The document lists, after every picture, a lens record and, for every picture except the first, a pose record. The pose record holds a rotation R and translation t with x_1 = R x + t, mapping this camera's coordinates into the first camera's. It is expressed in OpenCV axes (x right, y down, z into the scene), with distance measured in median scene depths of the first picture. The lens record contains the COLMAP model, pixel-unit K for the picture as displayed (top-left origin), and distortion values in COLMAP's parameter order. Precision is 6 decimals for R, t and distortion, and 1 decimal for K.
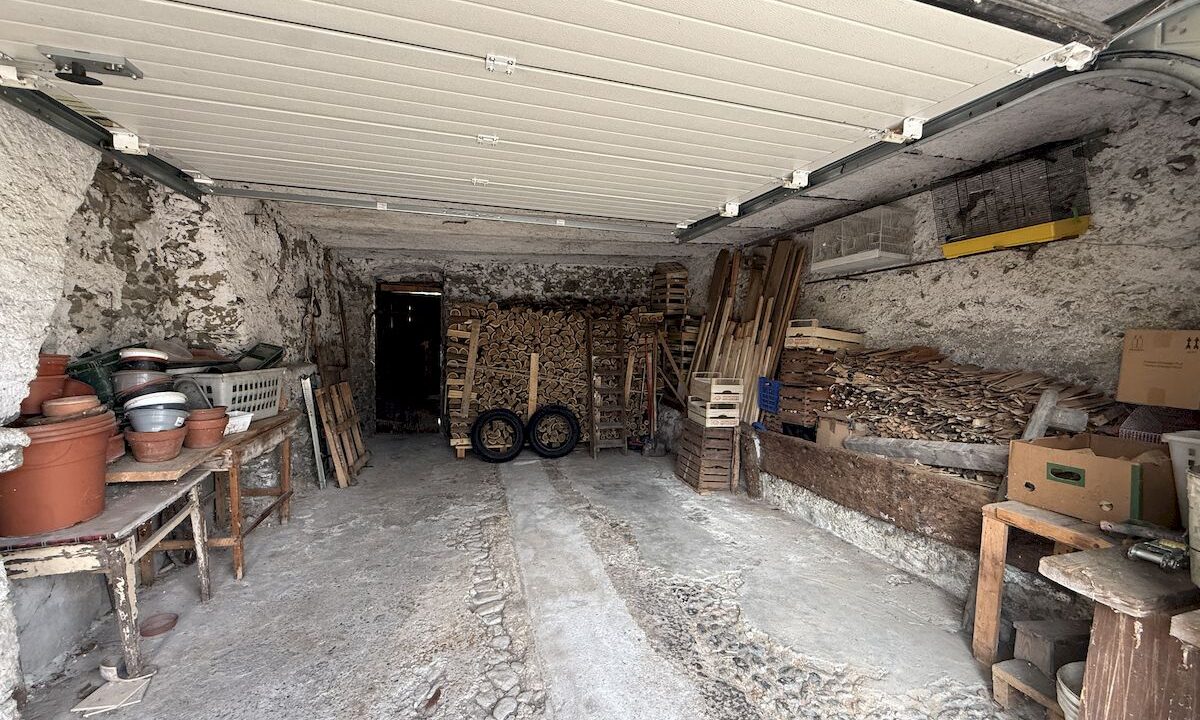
lens RADIAL K [[476.9, 0, 596.8], [0, 476.9, 357.5], [0, 0, 1]] dist [0.000442, -0.000290]
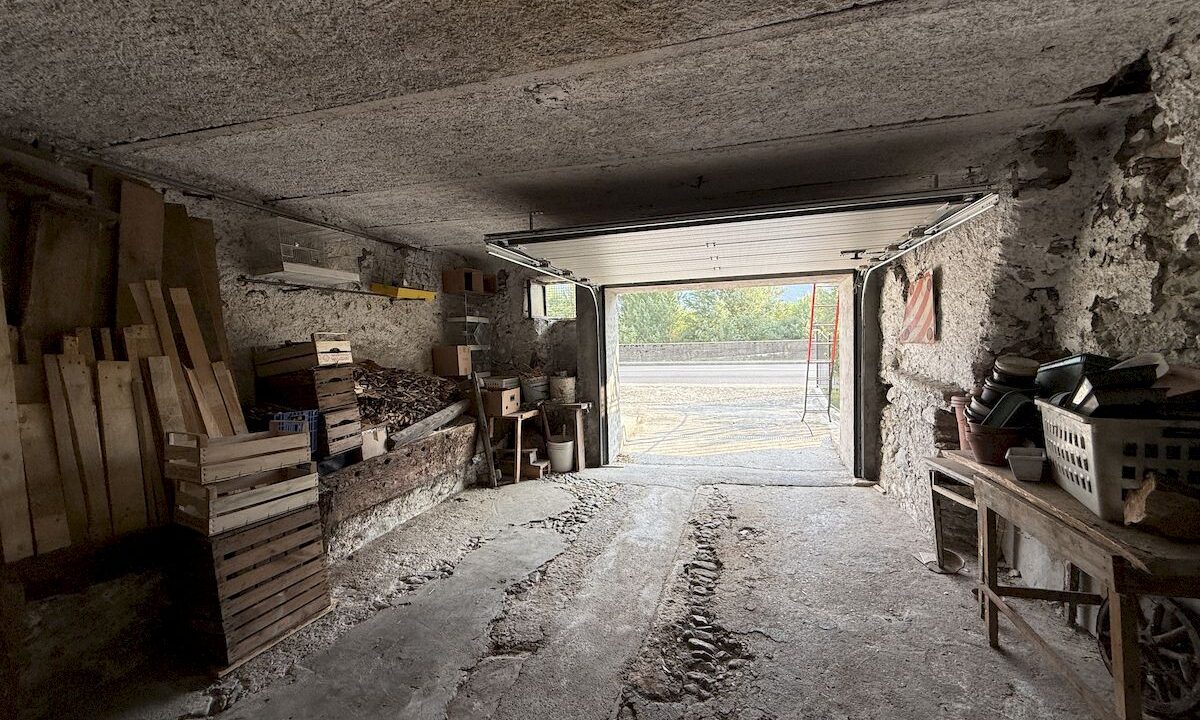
lens RADIAL K [[476.9, 0, 596.8], [0, 476.9, 357.5], [0, 0, 1]] dist [0.000442, -0.000290]
pose [[-0.835806, -0.006349, 0.548988, -0.531135], [0.033836, 0.997437, 0.063049, -0.084032], [-0.547981, 0.071272, -0.833449, 1.709664]]
